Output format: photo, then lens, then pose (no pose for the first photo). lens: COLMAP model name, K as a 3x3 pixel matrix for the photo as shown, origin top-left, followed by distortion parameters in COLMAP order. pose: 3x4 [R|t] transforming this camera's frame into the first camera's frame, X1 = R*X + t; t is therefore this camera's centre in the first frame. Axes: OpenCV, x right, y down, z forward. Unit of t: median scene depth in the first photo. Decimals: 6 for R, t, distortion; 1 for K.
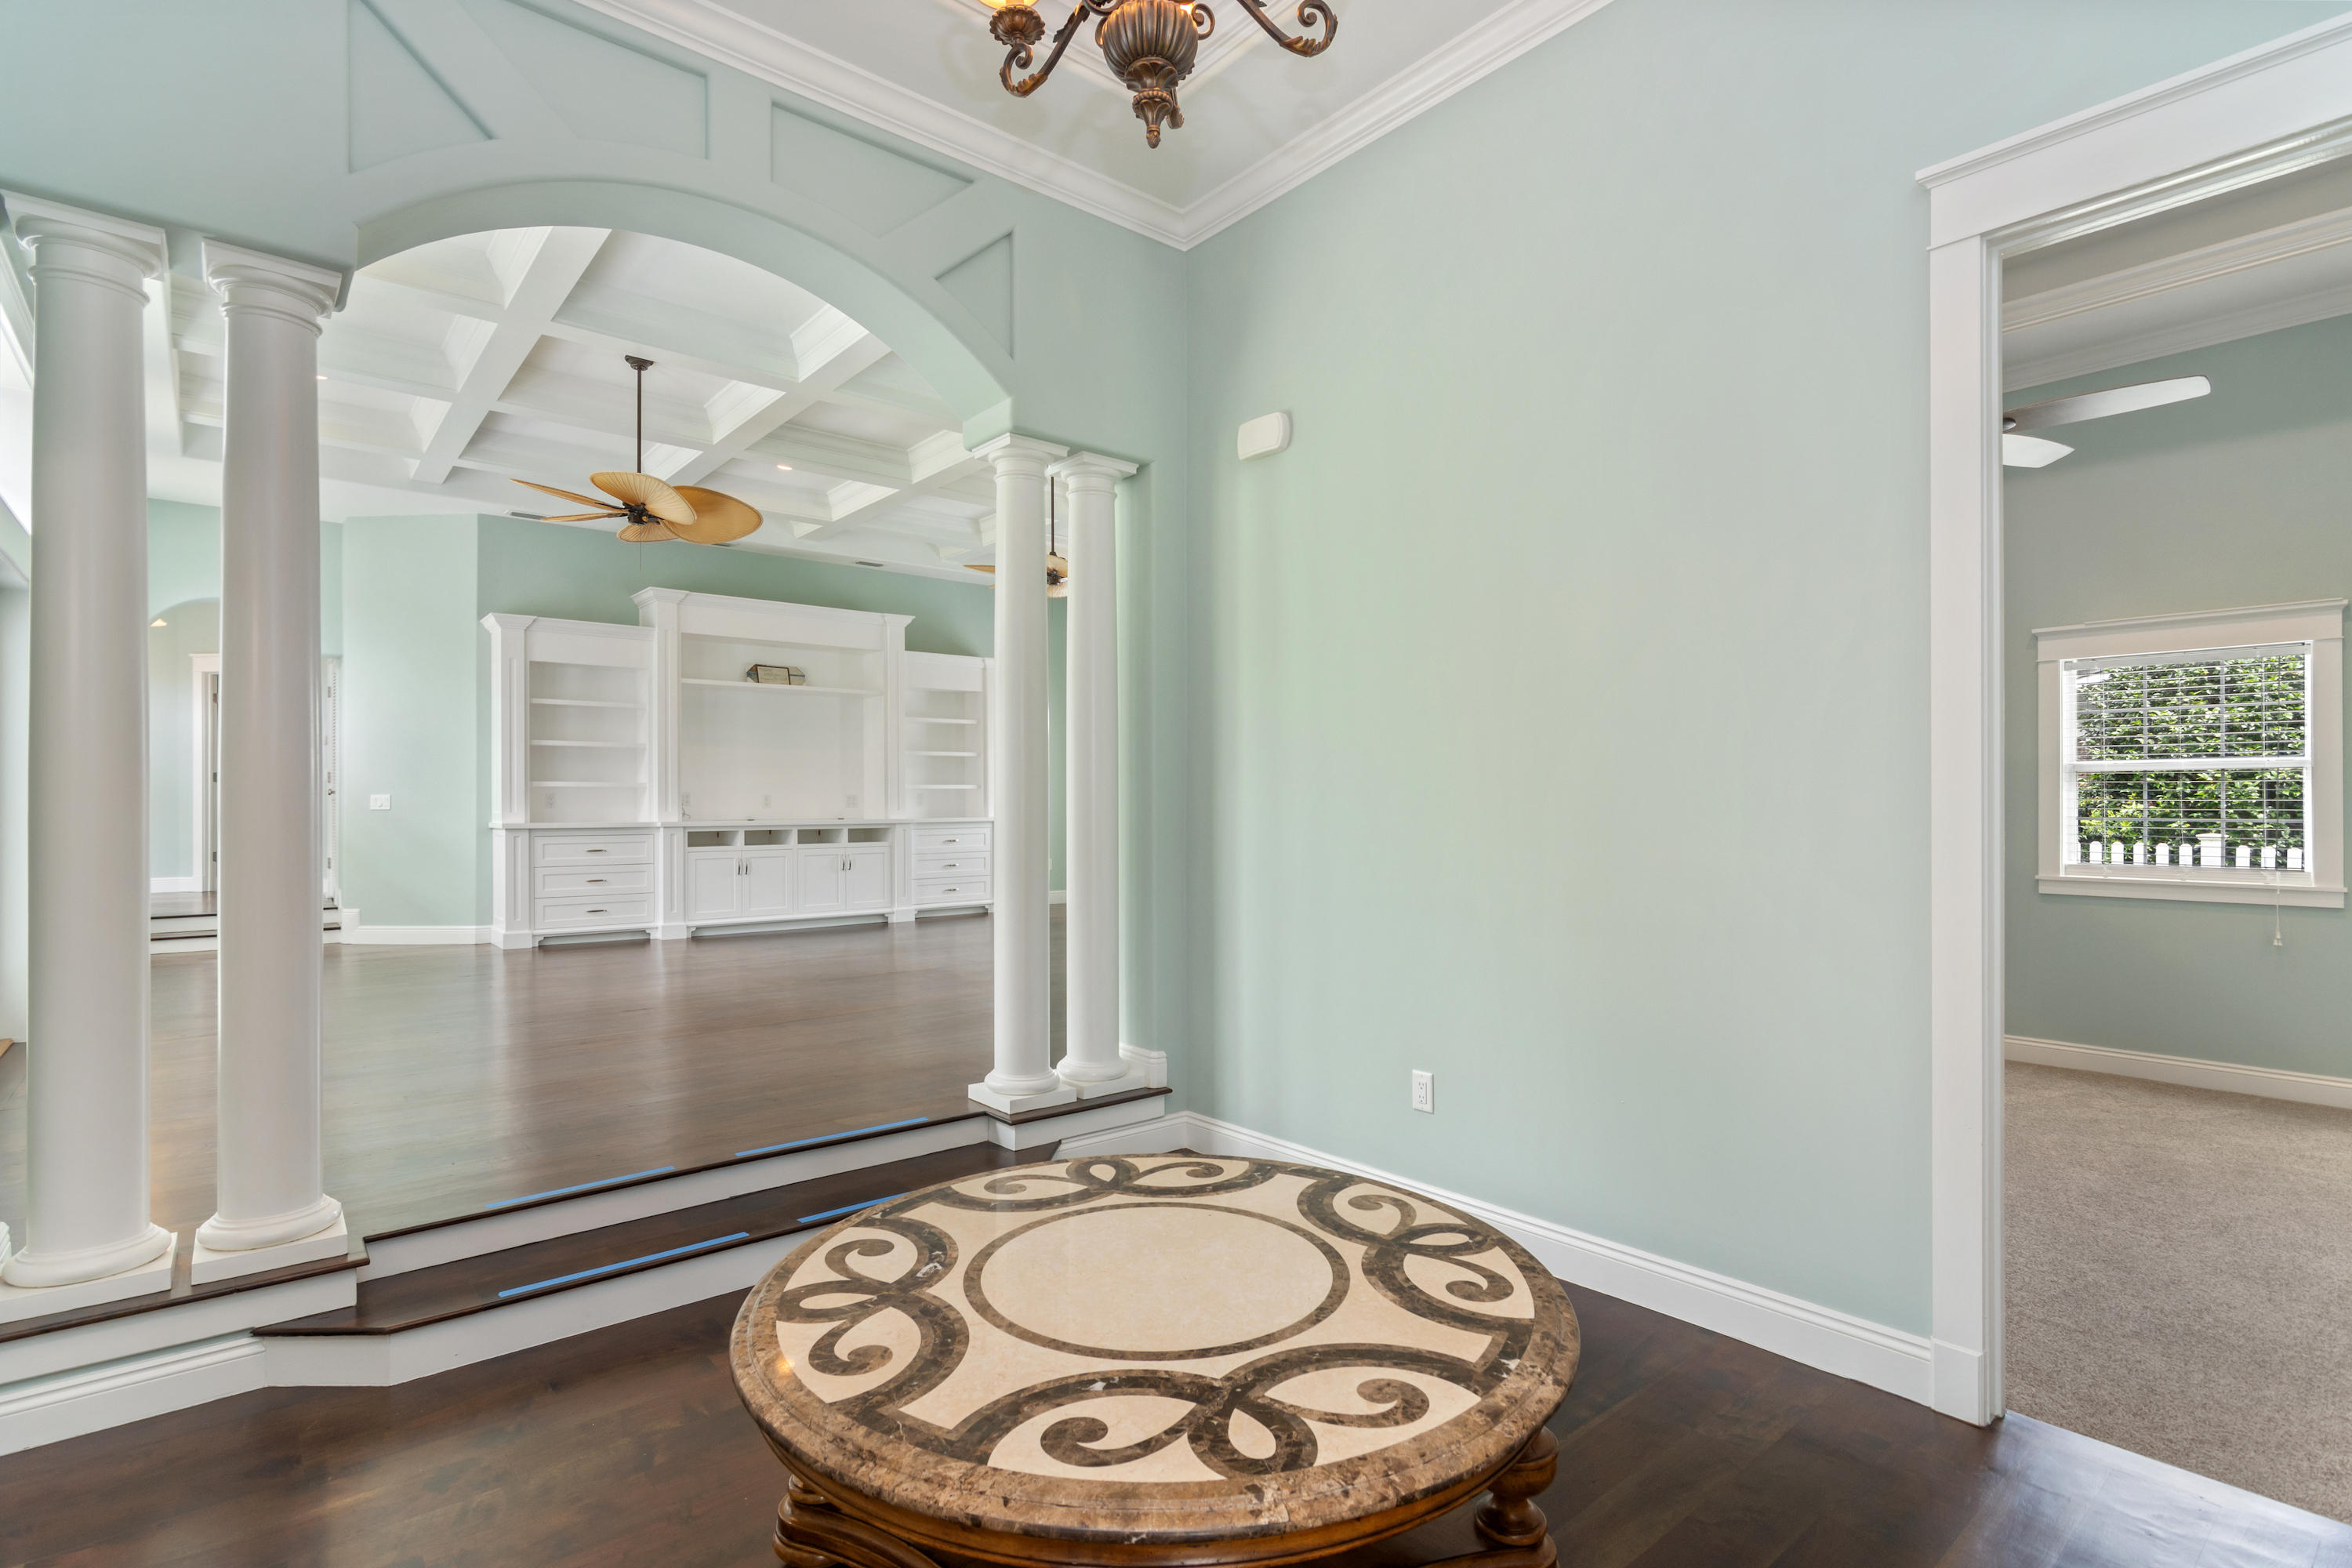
lens RADIAL K [[1146.6, 0, 1161.3], [0, 1146.6, 807.8], [0, 0, 1]] dist [-0.003978, 0.004993]
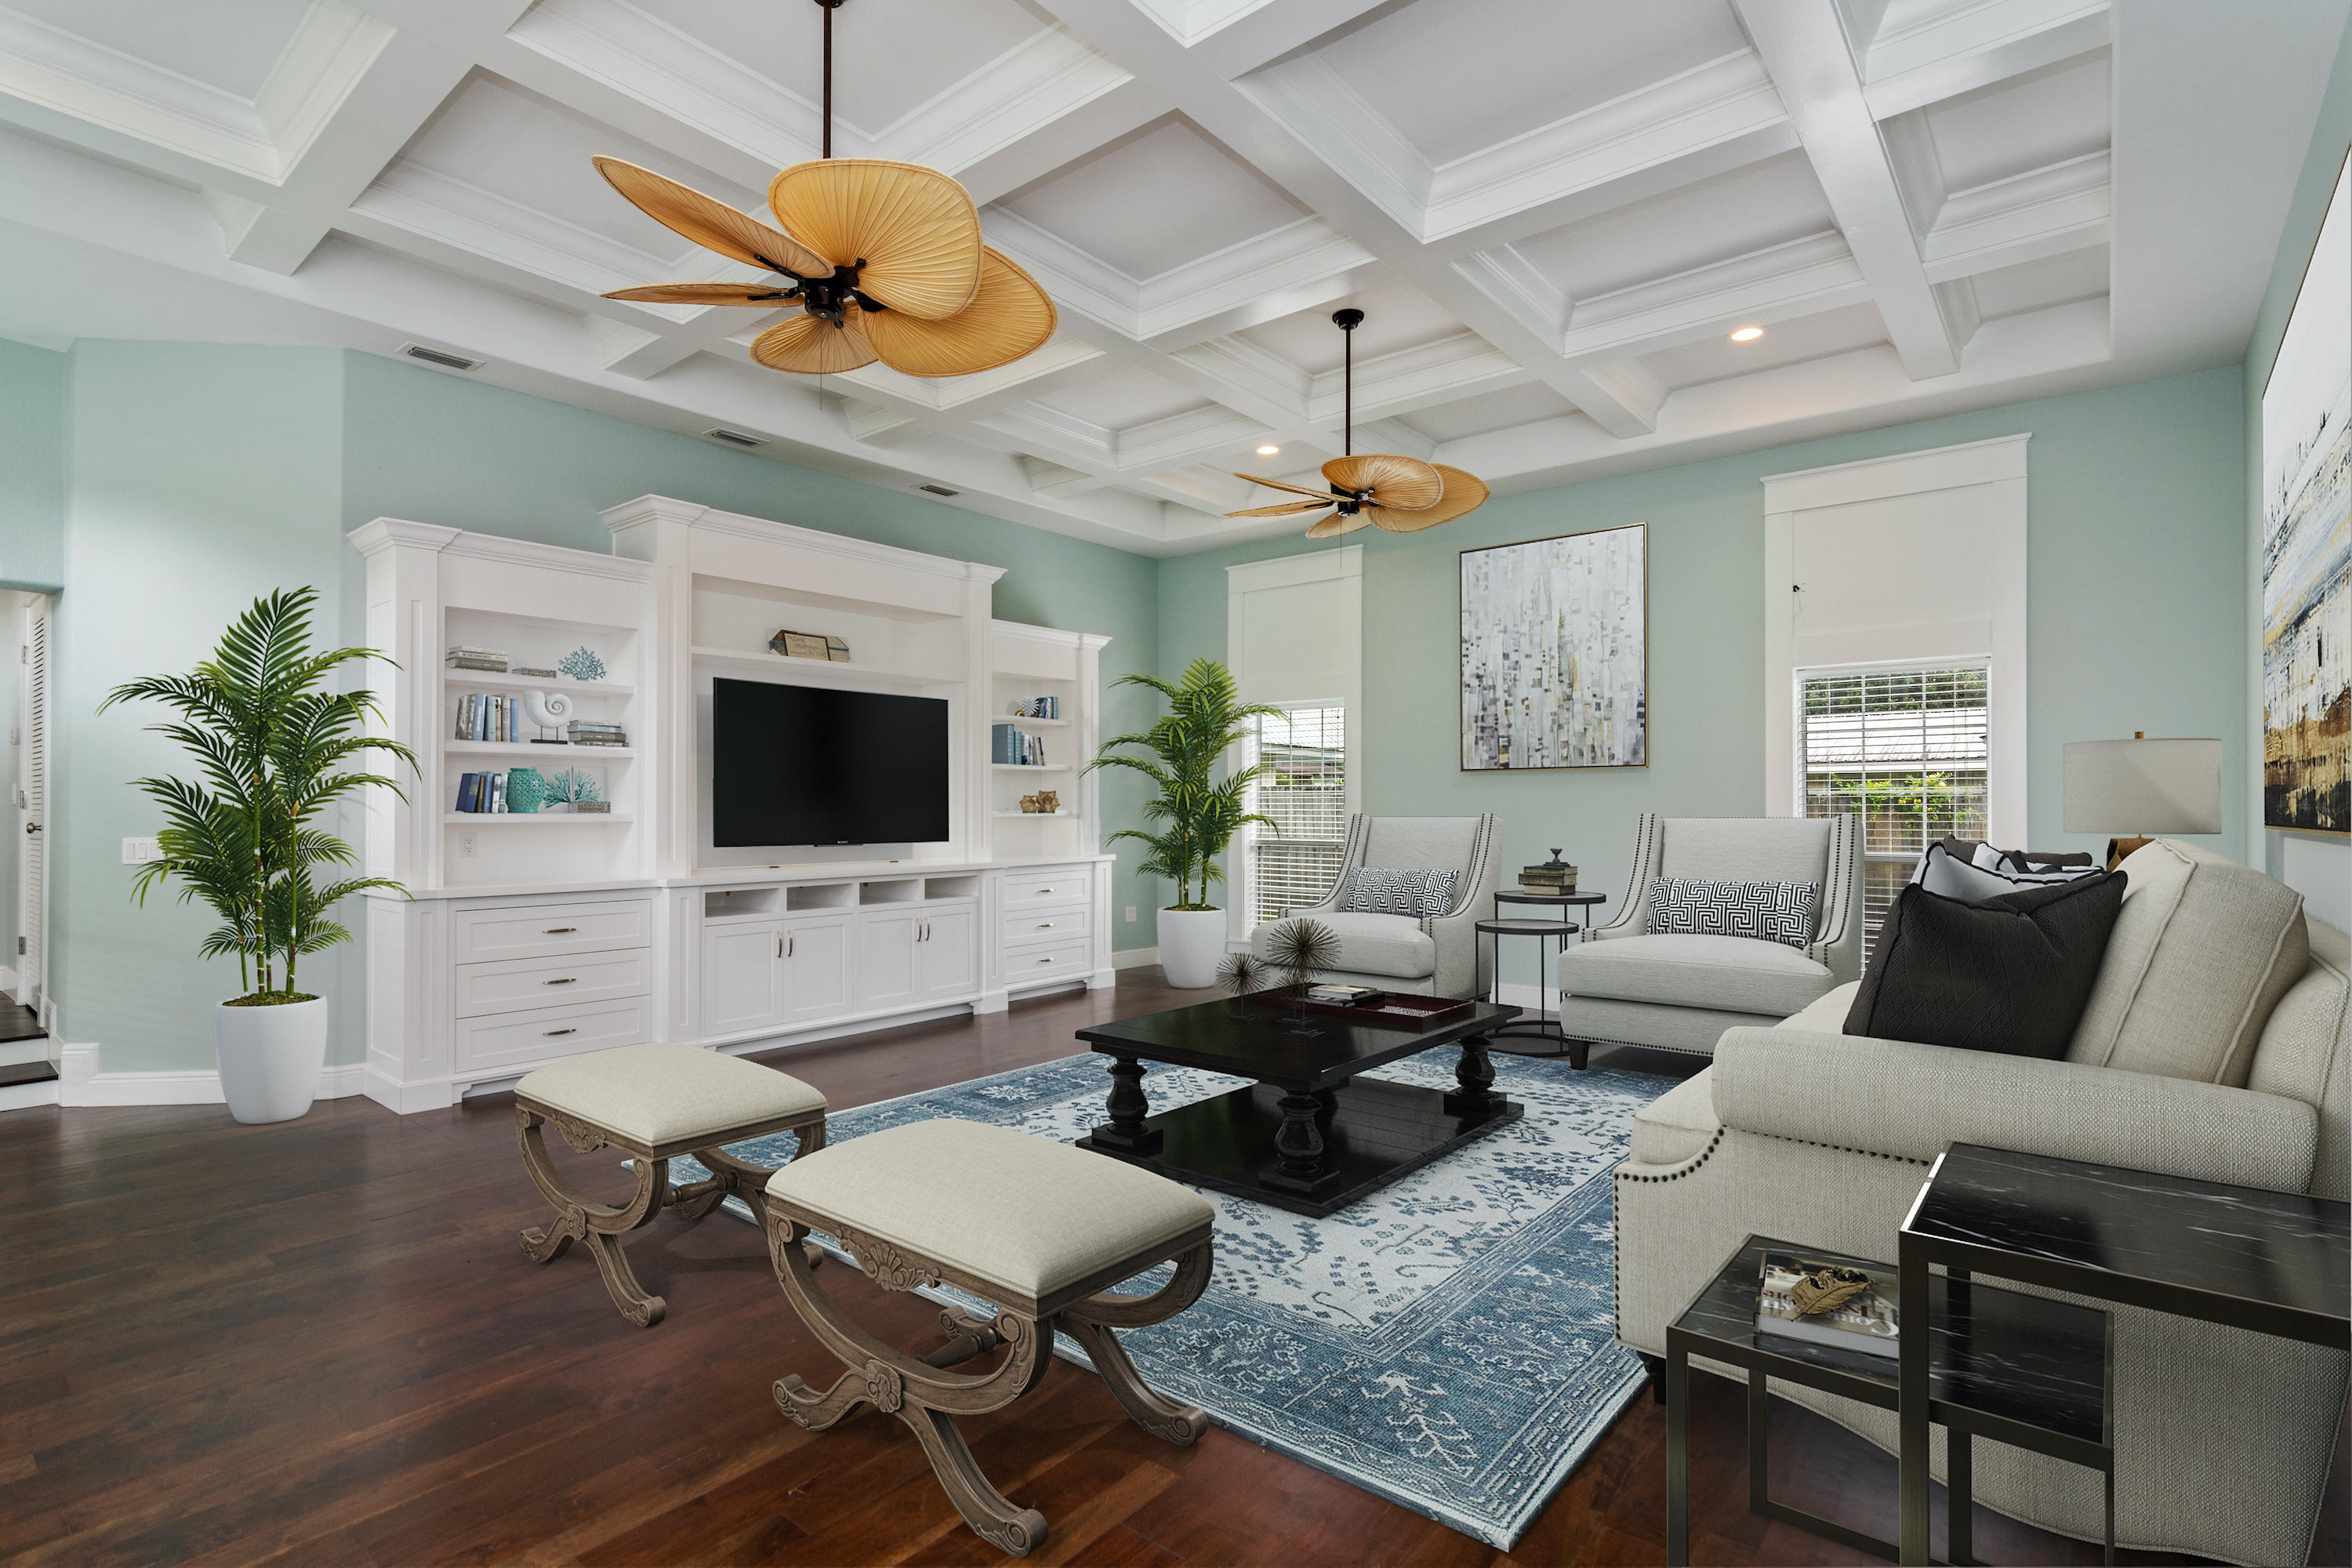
lens RADIAL K [[1146.6, 0, 1162.5], [0, 1146.6, 805.3], [0, 0, 1]] dist [-0.003978, 0.004993]
pose [[0.982671, 0.004298, 0.185309, -0.260801], [-0.003377, 0.999980, -0.005282, -0.021663], [-0.185328, 0.004565, 0.982666, 0.314468]]
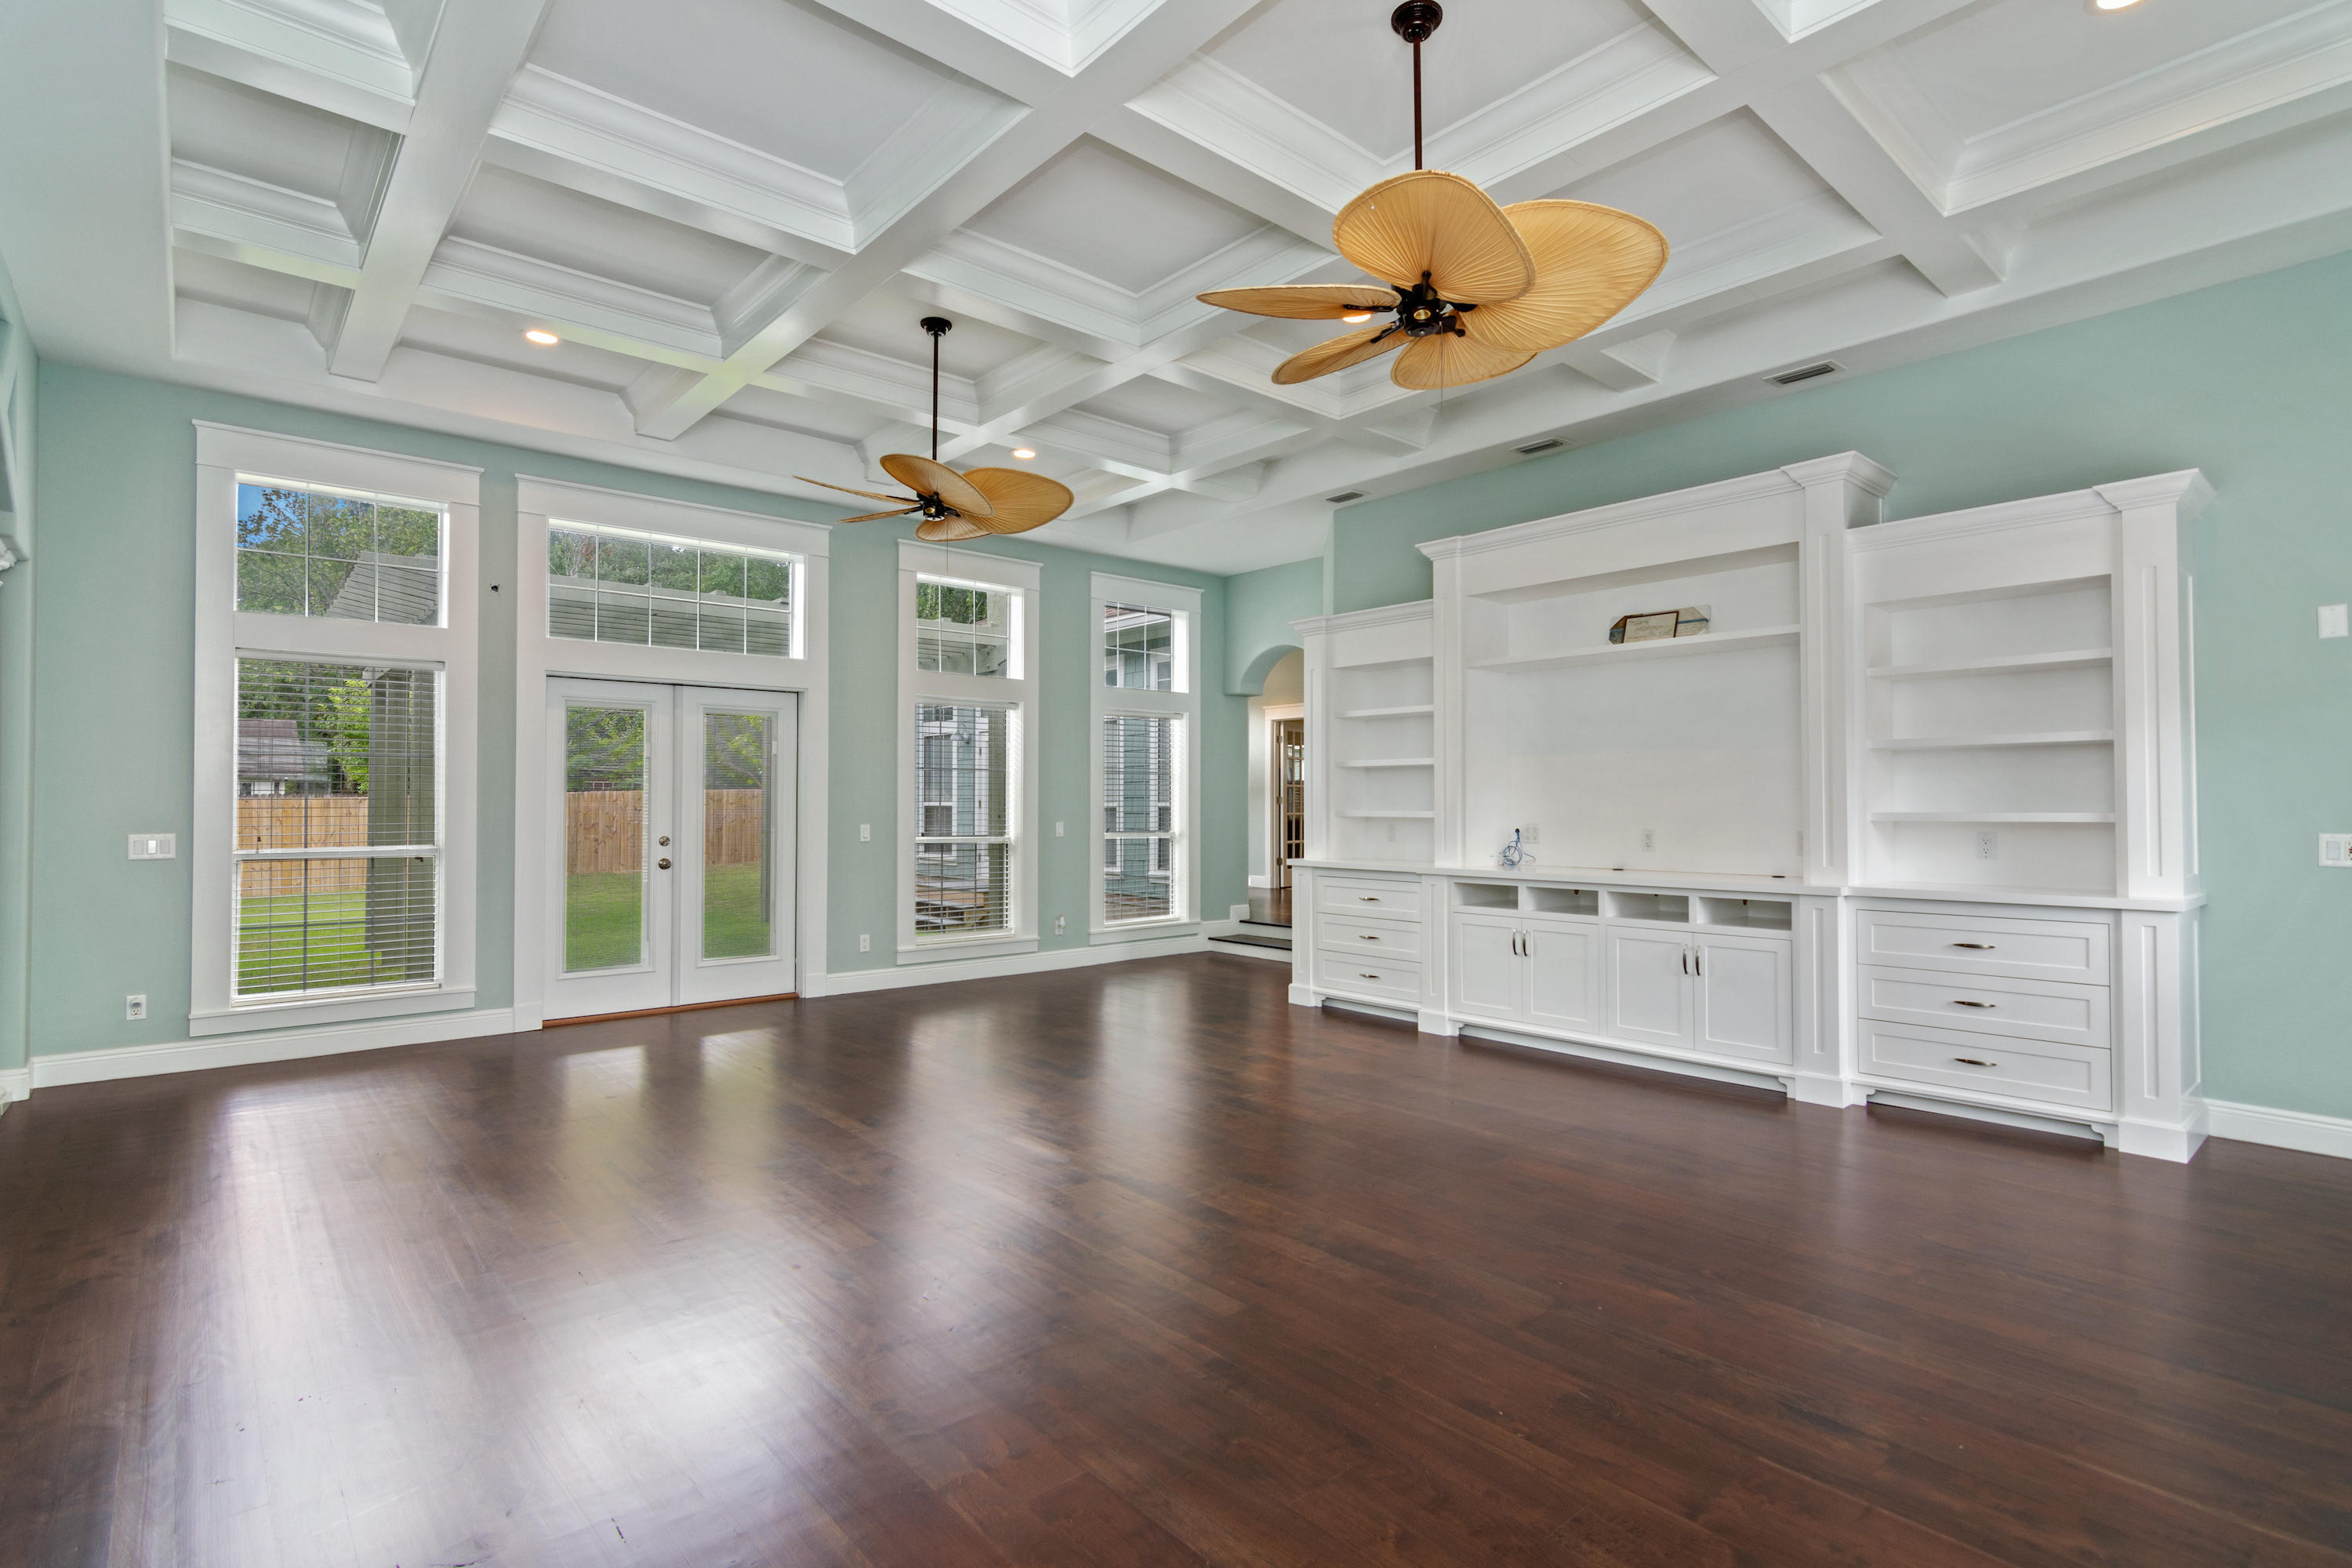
lens RADIAL K [[1146.6, 0, 1159.7], [0, 1146.6, 778.7], [0, 0, 1]] dist [-0.003978, 0.004993]
pose [[0.021734, -0.020393, -0.999556, 0.249500], [-0.001549, 0.999790, -0.020432, -0.025249], [0.999763, 0.001993, 0.021698, 0.740101]]
